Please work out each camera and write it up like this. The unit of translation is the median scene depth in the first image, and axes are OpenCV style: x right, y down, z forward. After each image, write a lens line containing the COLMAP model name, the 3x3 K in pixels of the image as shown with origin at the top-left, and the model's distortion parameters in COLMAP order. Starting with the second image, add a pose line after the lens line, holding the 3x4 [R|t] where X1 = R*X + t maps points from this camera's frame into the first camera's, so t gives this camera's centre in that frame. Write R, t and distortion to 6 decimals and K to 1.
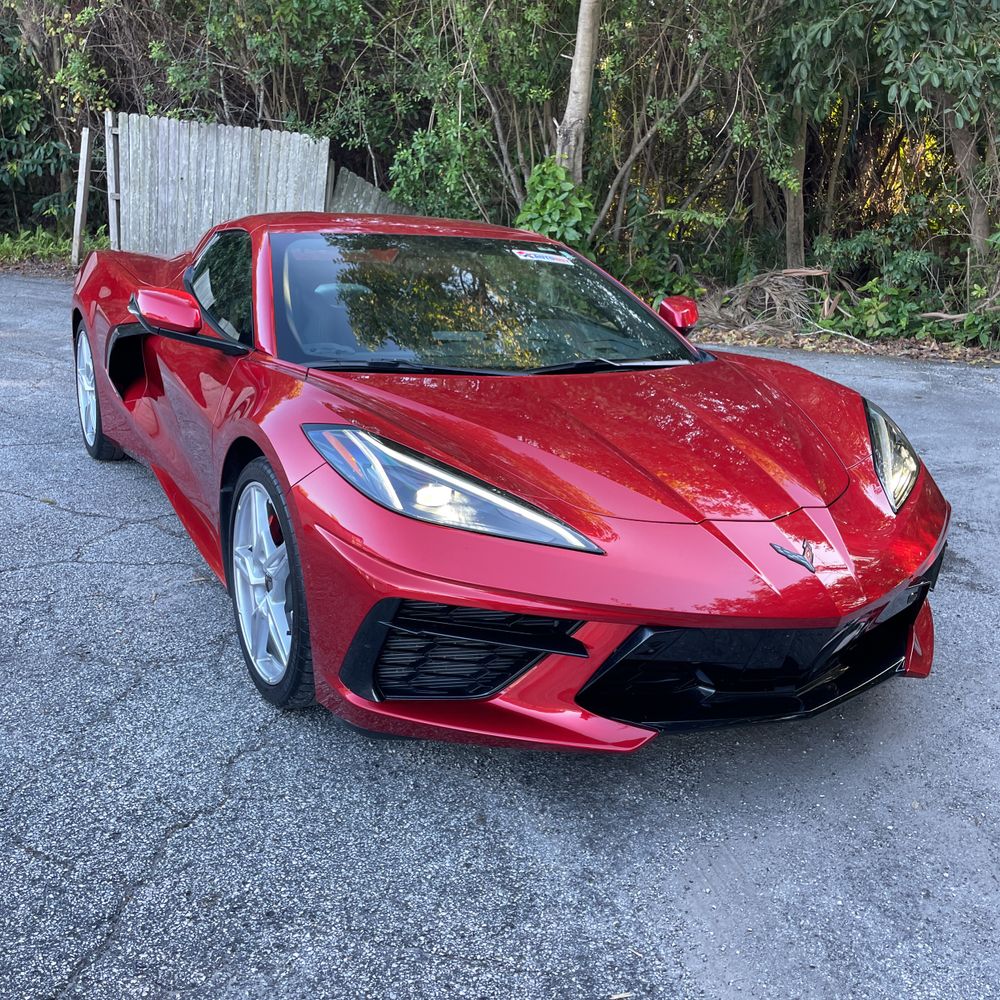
lens RADIAL K [[1019.1, 0, 519.5], [0, 1019.1, 514.8], [0, 0, 1]] dist [0.075627, -0.091940]
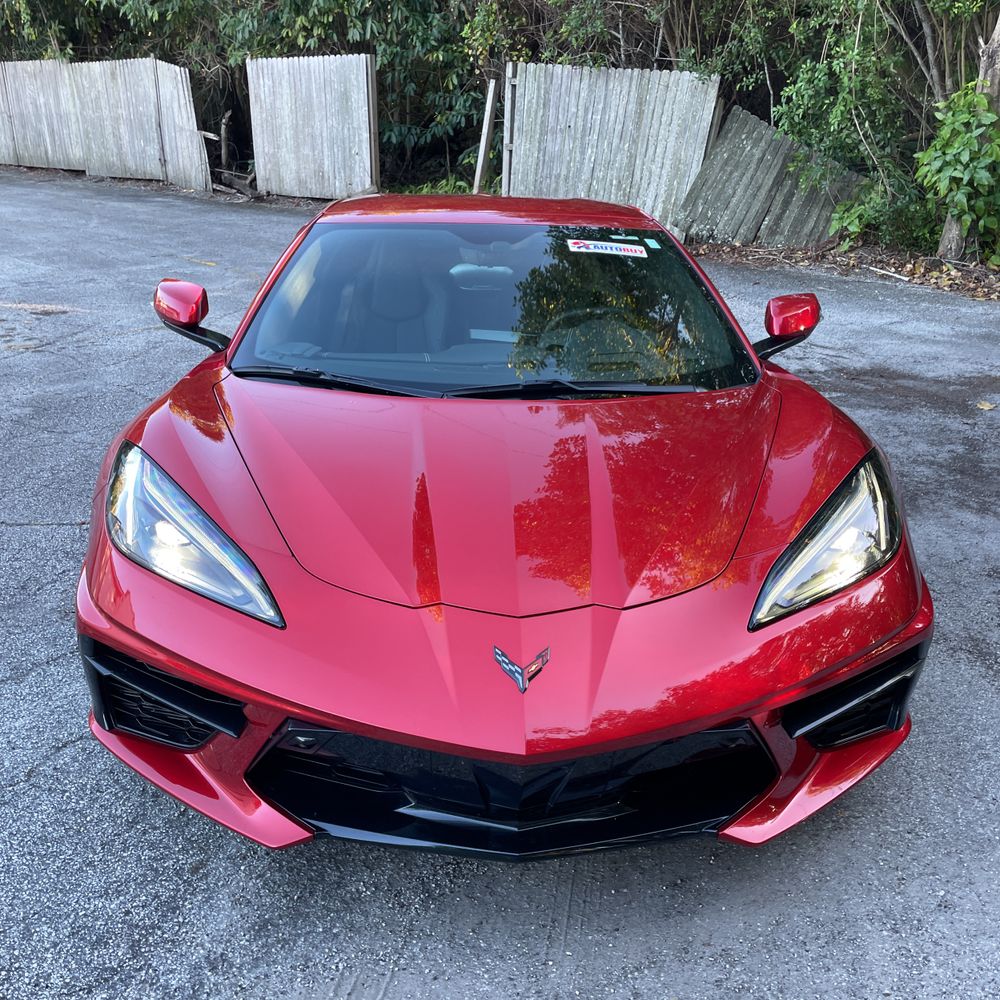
lens RADIAL K [[1033.7, 0, 486.1], [0, 1033.7, 521.4], [0, 0, 1]] dist [0.090612, -0.133802]
pose [[0.876633, 0.143140, -0.459375, 0.122660], [-0.113226, 0.989283, 0.092187, -0.031164], [0.467648, -0.028801, 0.883445, 0.055556]]
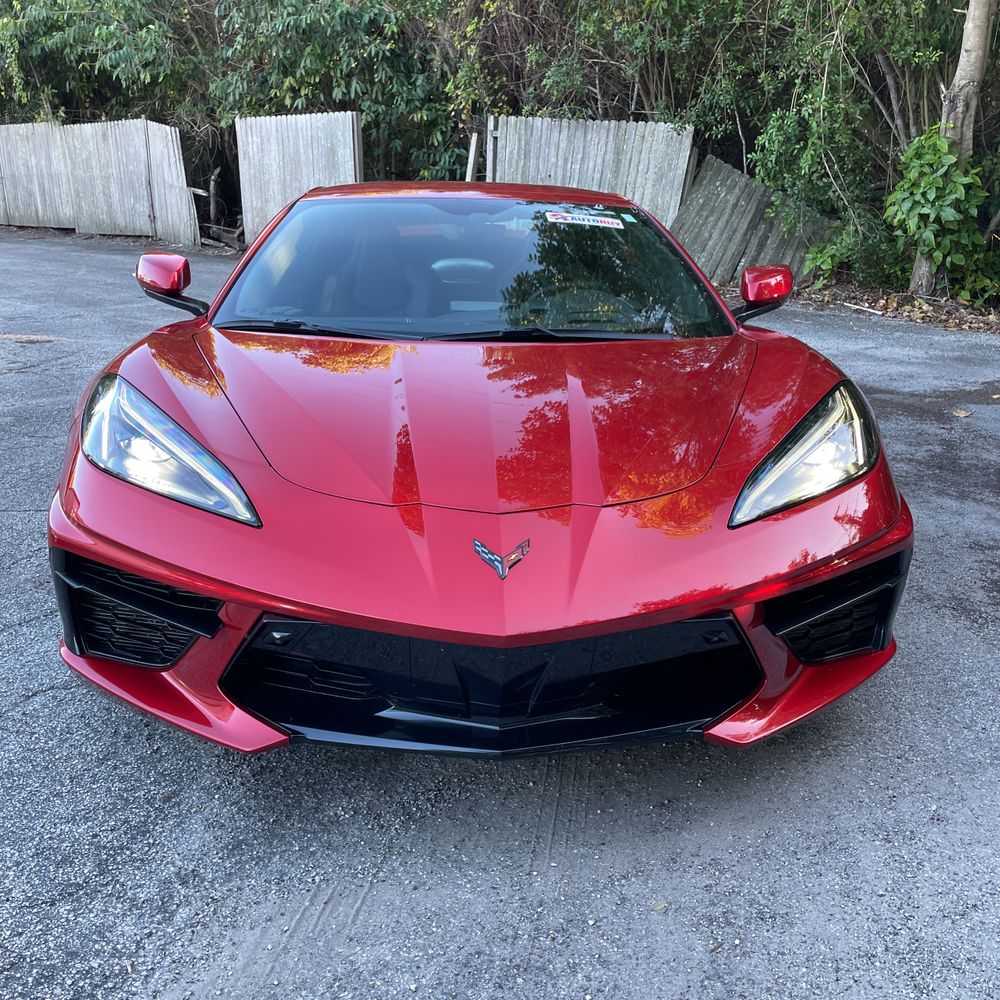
lens RADIAL K [[1035.4, 0, 494.7], [0, 1035.4, 504.0], [0, 0, 1]] dist [0.086567, -0.127590]
pose [[0.887031, 0.097018, -0.451402, 0.127225], [-0.104453, 0.994494, 0.008487, -0.002381], [0.449740, 0.039622, 0.892280, 0.056887]]
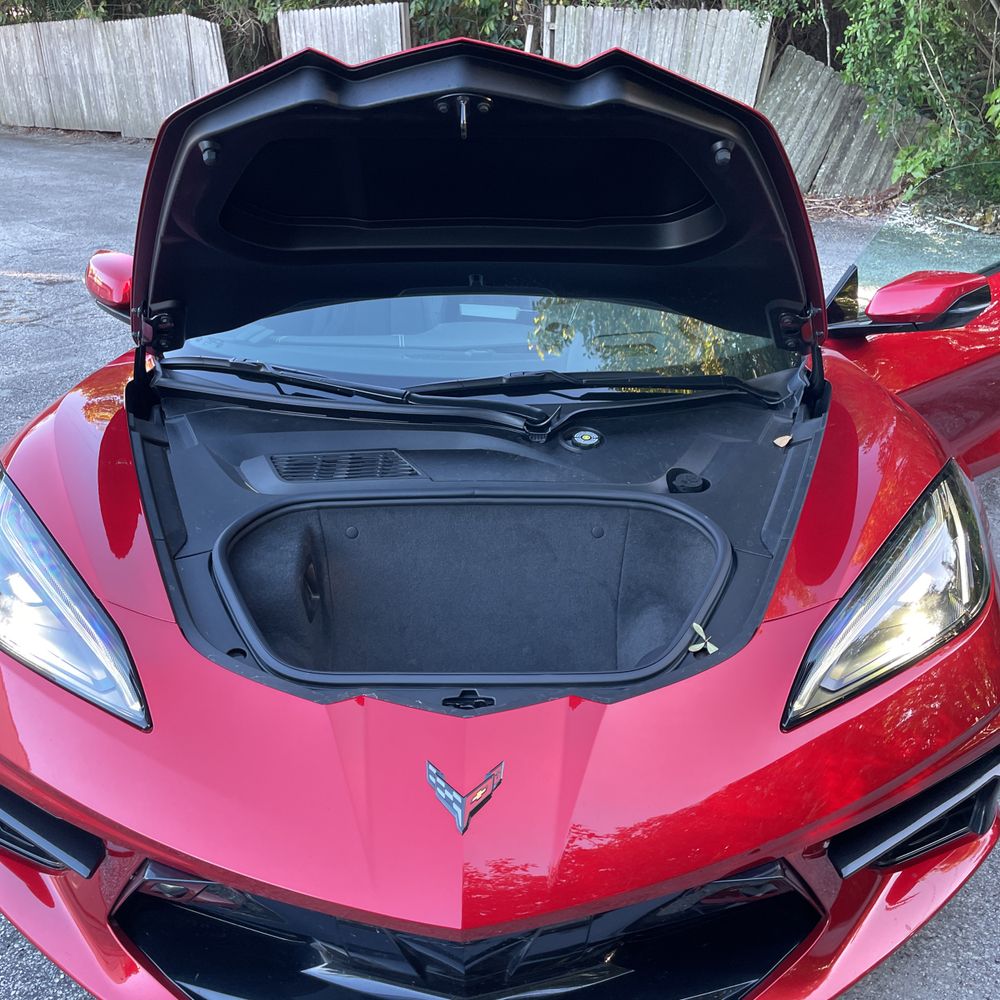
lens RADIAL K [[1033.7, 0, 500.1], [0, 1033.7, 496.2], [0, 0, 1]] dist [0.070085, -0.097384]
pose [[0.858057, 0.144880, -0.492694, 0.112456], [-0.101004, 0.988252, 0.114697, -0.041813], [0.503524, -0.048652, 0.862611, 0.105415]]
